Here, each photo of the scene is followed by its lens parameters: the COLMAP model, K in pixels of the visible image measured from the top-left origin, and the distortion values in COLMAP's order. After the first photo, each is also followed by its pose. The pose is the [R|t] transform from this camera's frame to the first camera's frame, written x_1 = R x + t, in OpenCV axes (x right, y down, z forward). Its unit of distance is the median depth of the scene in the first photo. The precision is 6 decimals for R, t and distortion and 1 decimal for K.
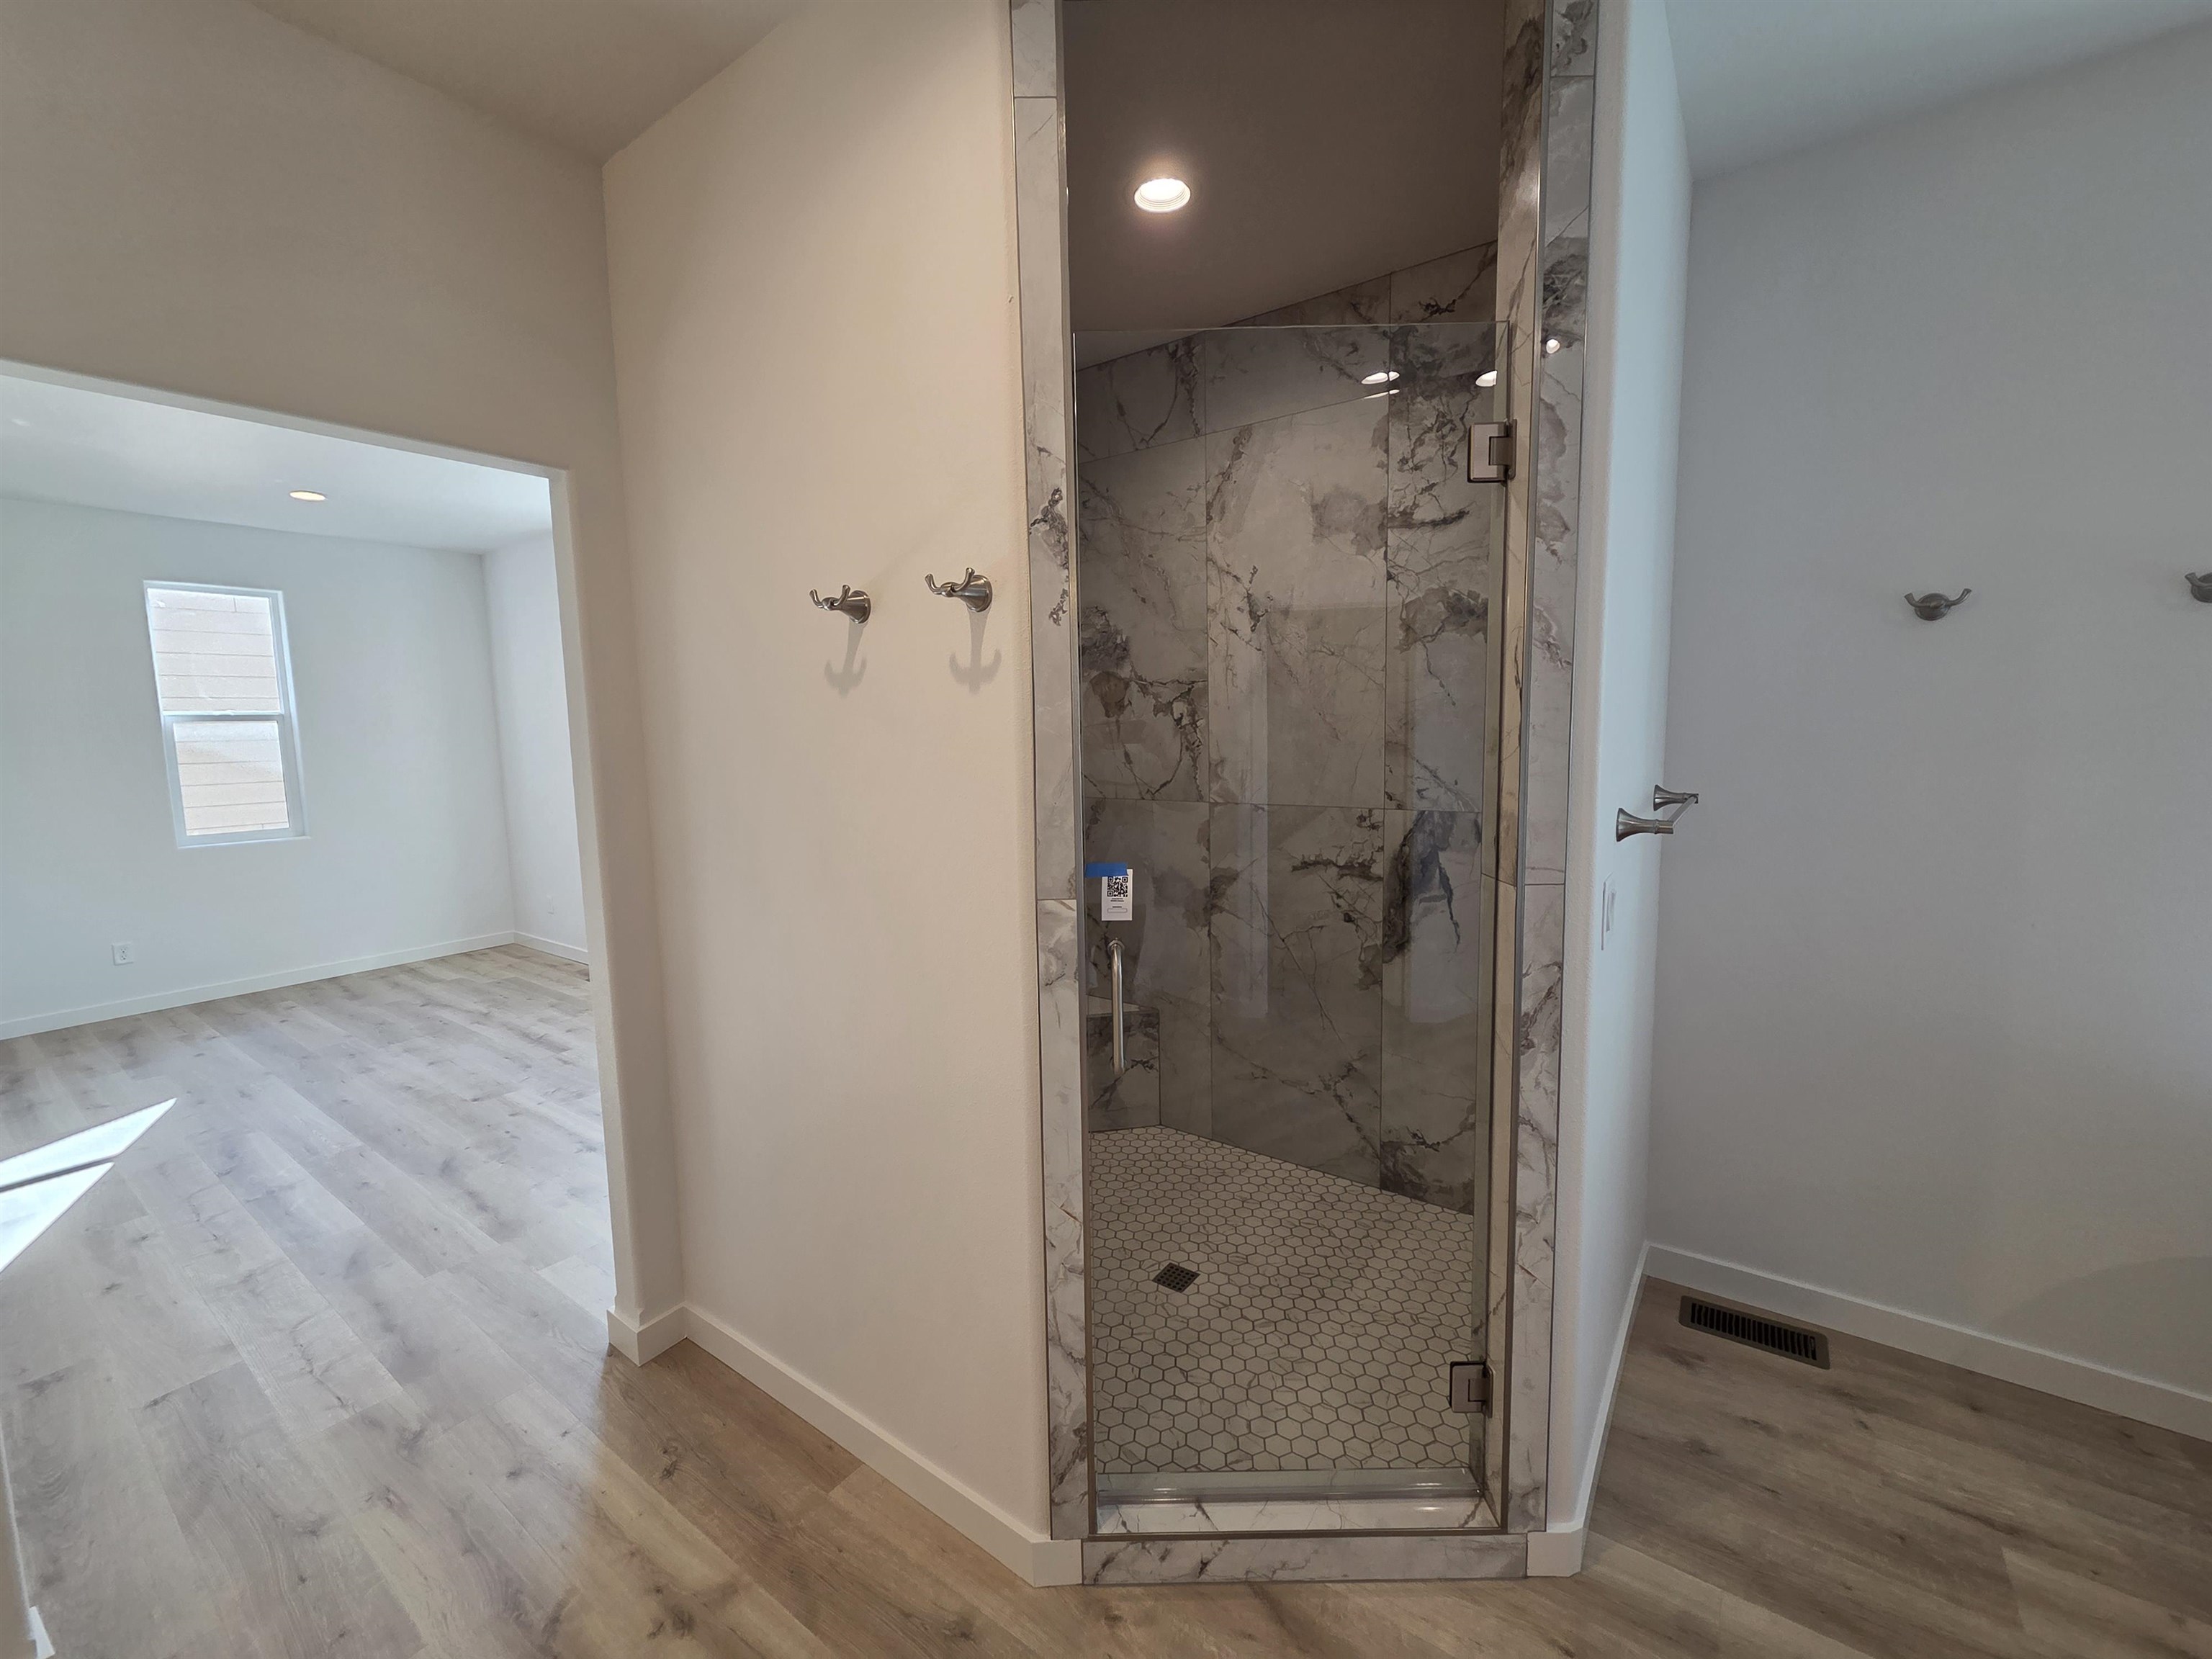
lens RADIAL K [[901.7, 0, 1100.0], [0, 901.7, 824.2], [0, 0, 1]] dist [0.002988, -0.000212]
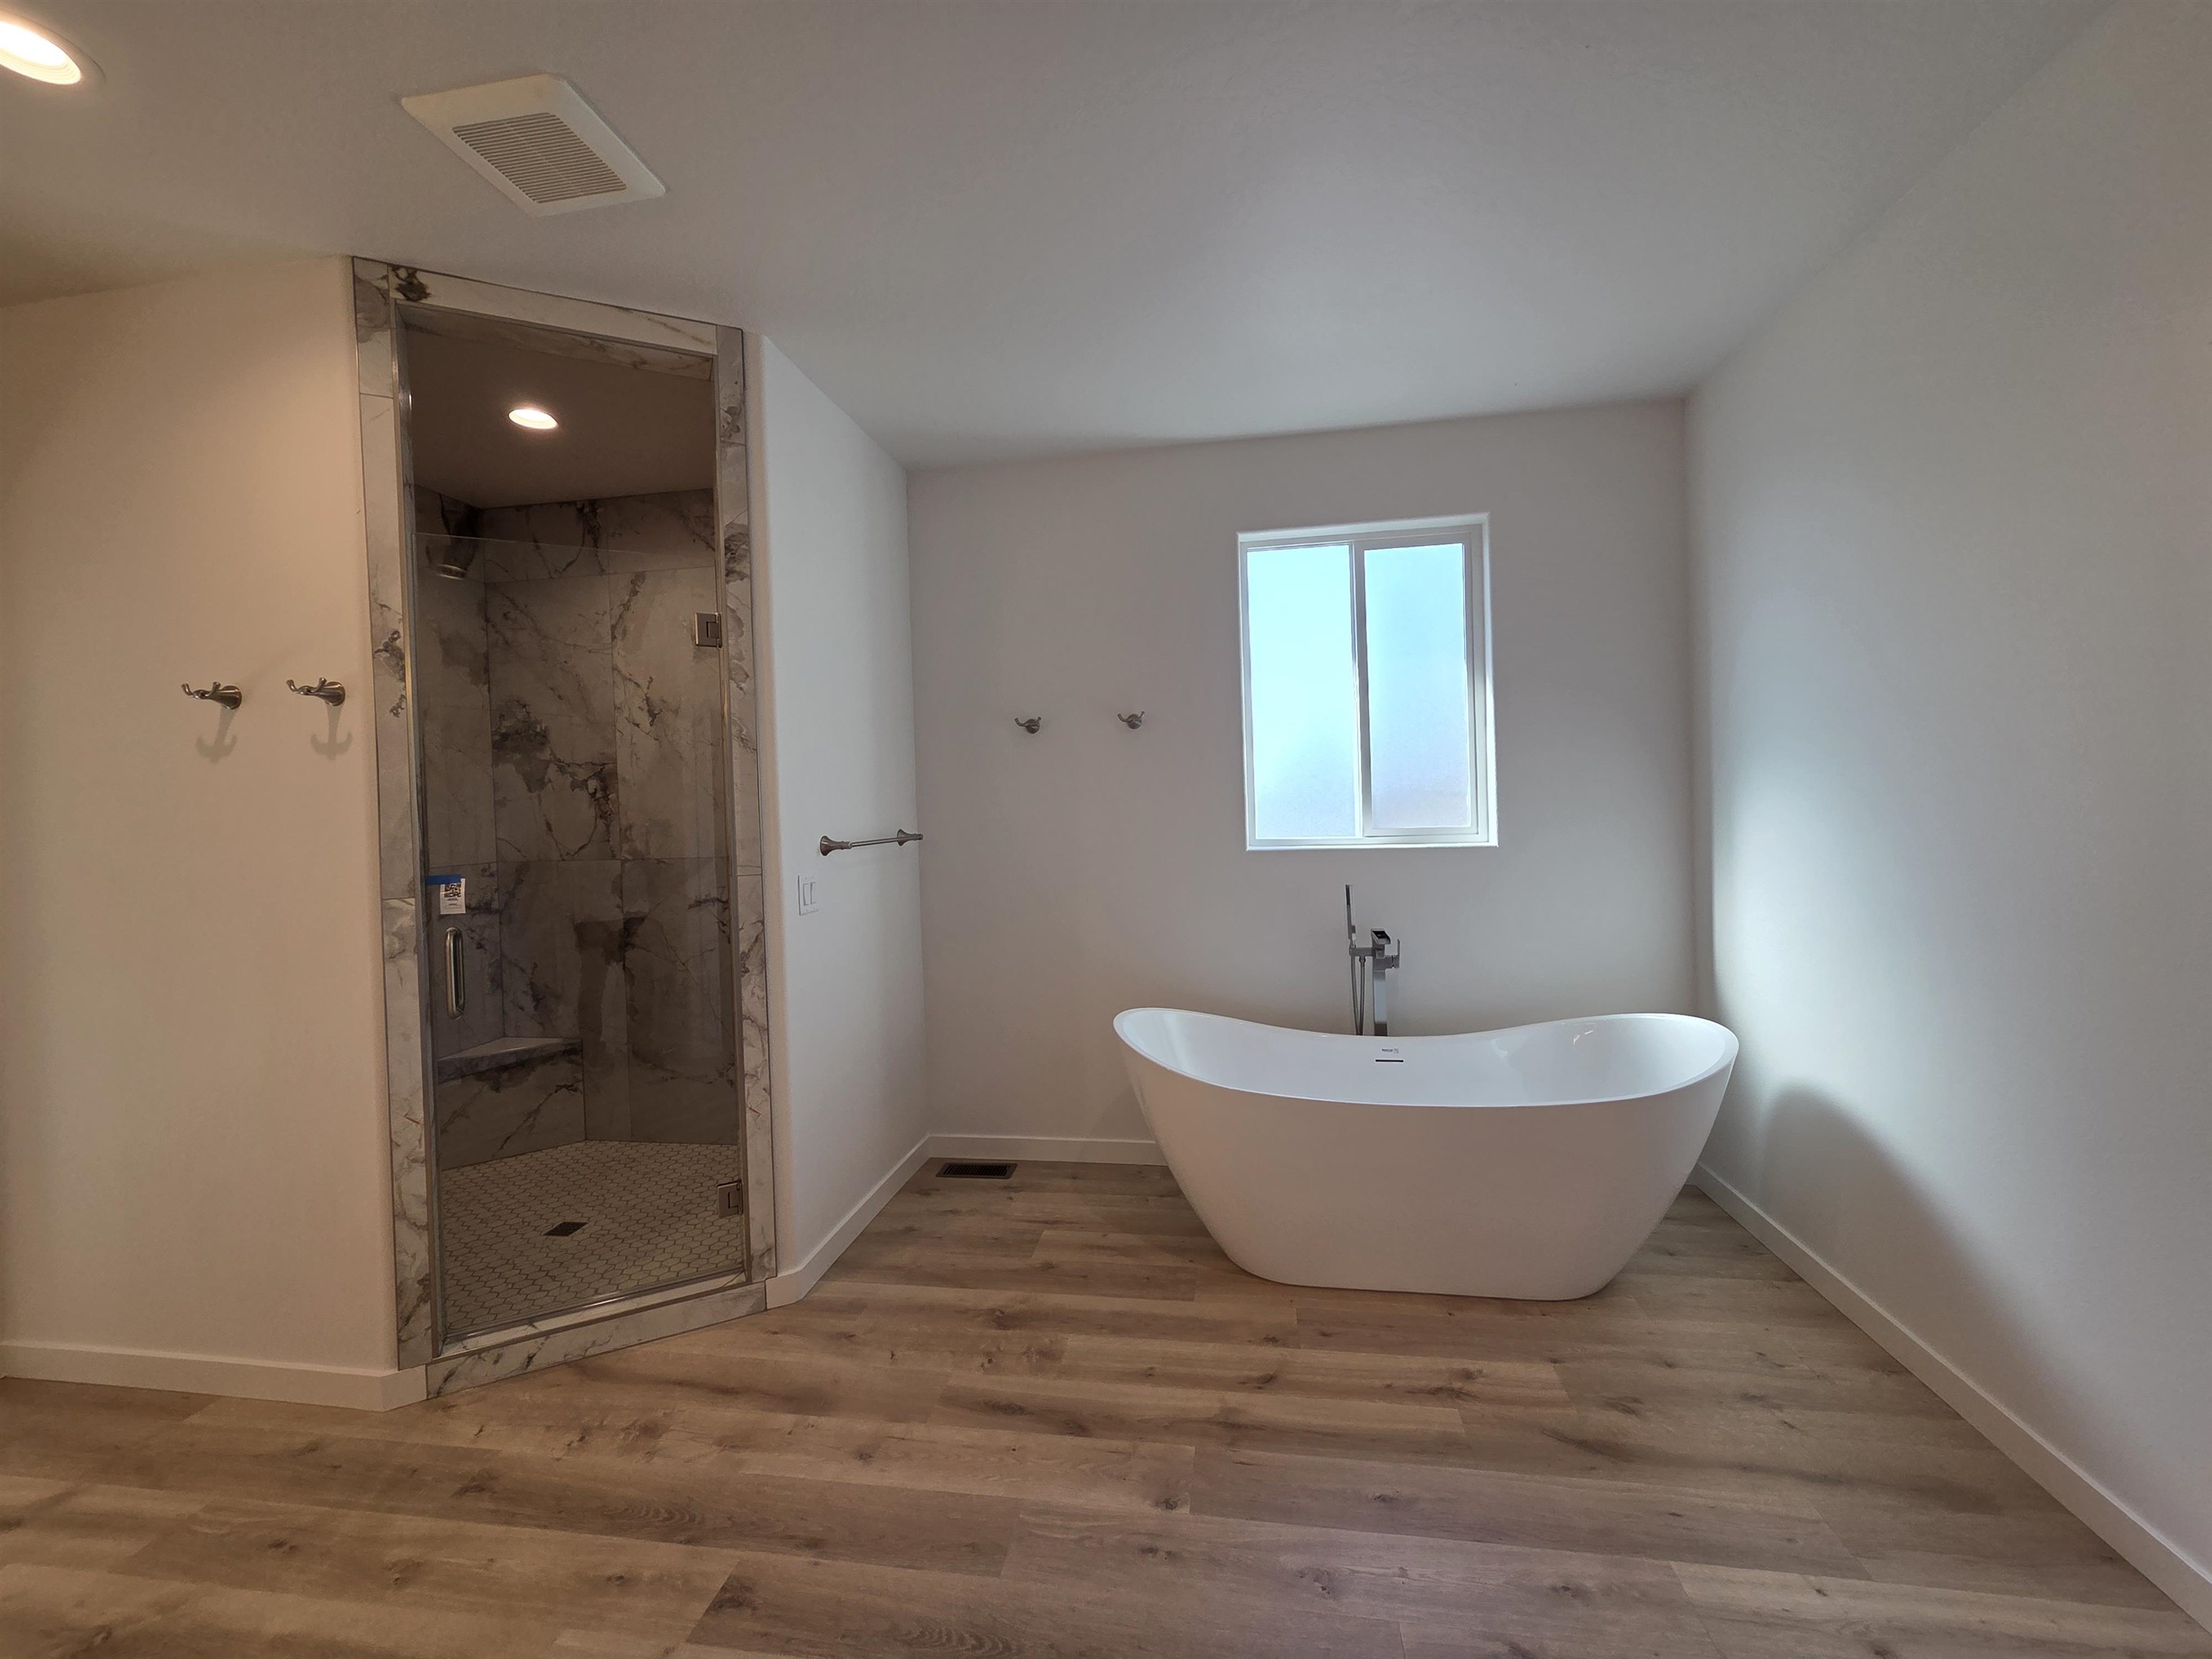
lens RADIAL K [[915.1, 0, 1116.2], [0, 915.1, 825.6], [0, 0, 1]] dist [0.001414, -0.000295]
pose [[0.890661, -0.014716, 0.454430, 0.295977], [0.061826, 0.994112, -0.088983, 0.157956], [-0.450445, 0.107349, 0.886327, -0.814405]]
